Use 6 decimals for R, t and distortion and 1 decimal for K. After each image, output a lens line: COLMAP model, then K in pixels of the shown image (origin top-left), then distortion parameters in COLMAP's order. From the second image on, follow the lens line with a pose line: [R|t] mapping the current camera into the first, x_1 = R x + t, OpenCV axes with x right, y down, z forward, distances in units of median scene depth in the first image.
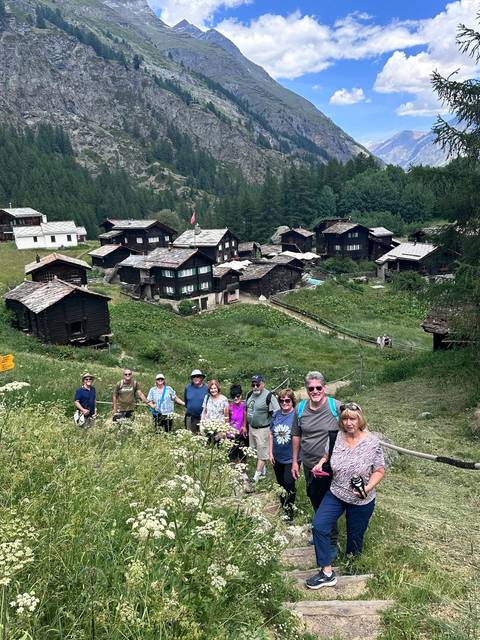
lens RADIAL K [[546.9, 0, 239.6], [0, 546.9, 299.2], [0, 0, 1]] dist [0.164839, -0.365423]
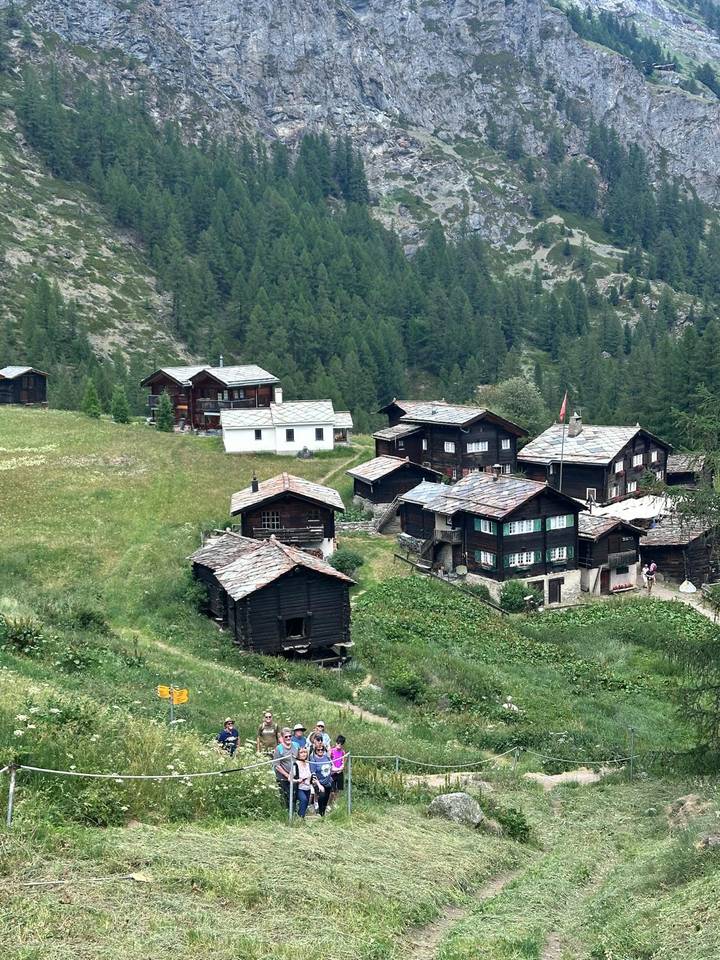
lens RADIAL K [[911.0, 0, 360.0], [0, 911.0, 480.0], [0, 0, 1]] dist [0.092192, 0.001768]
pose [[0.973507, 0.050775, -0.222949, -0.077763], [-0.078700, 0.989865, -0.118210, 0.029415], [0.214687, 0.132624, 0.967636, 0.187729]]
